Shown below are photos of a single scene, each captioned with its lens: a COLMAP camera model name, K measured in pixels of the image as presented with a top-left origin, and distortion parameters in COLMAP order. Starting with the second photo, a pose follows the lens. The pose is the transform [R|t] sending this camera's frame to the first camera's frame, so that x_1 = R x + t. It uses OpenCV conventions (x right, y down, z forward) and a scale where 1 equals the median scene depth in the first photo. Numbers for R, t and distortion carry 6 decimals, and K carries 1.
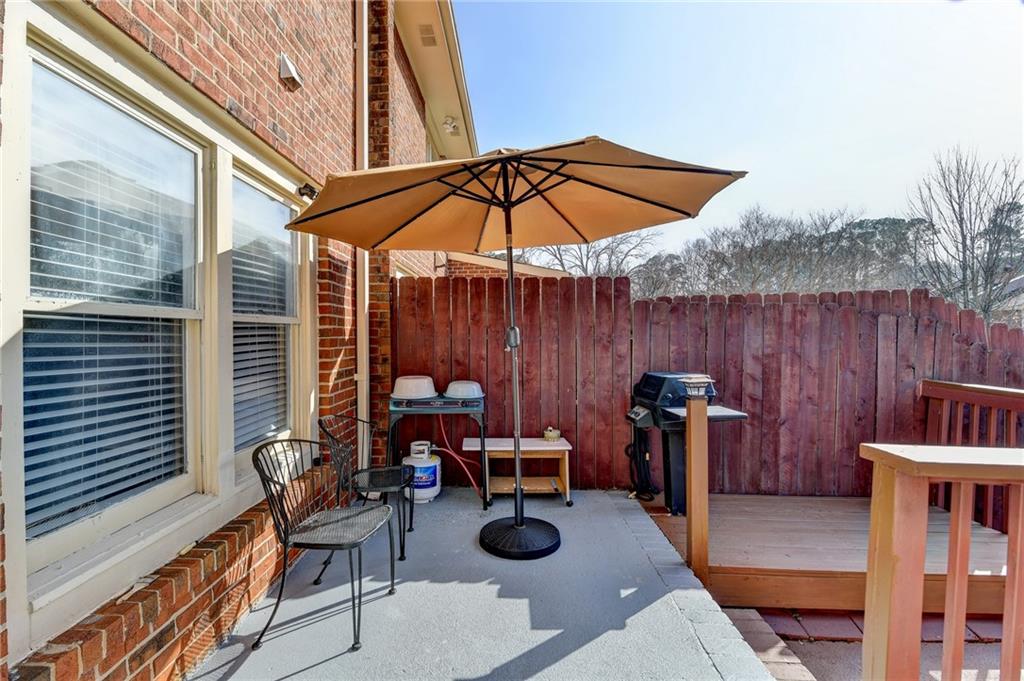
lens RADIAL K [[448.3, 0, 496.3], [0, 448.3, 339.2], [0, 0, 1]] dist [-0.012388, -0.000477]
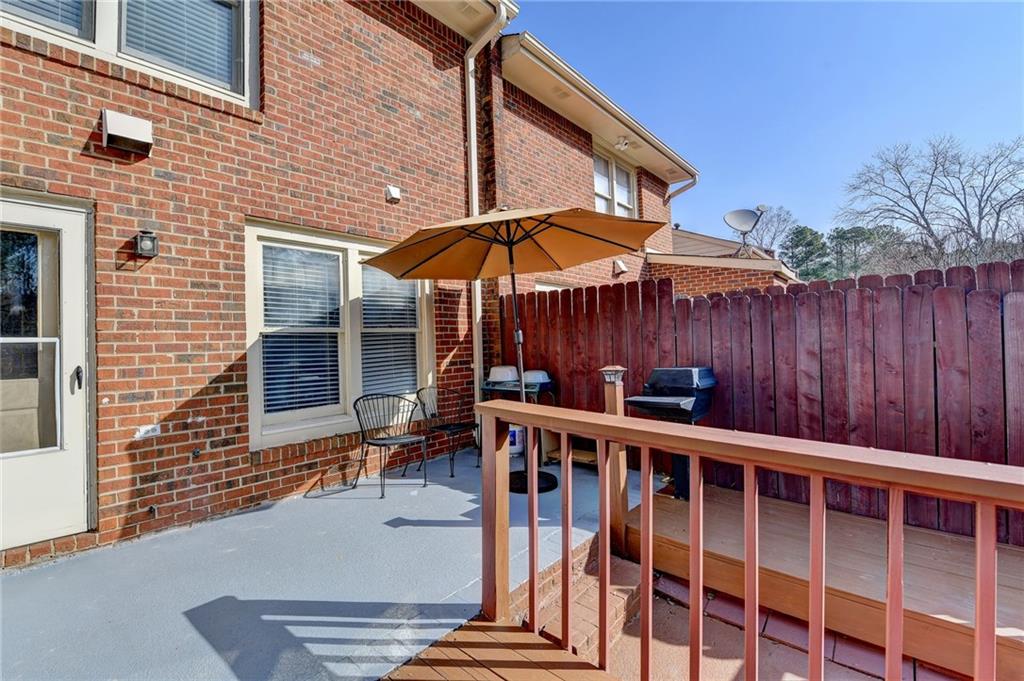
lens RADIAL K [[449.2, 0, 495.1], [0, 449.2, 343.2], [0, 0, 1]] dist [-0.004172, -0.000839]
pose [[0.768893, -0.014164, -0.639220, 0.674904], [0.017379, 0.999848, -0.001251, 0.011882], [0.639141, -0.010147, 0.769023, -0.099049]]
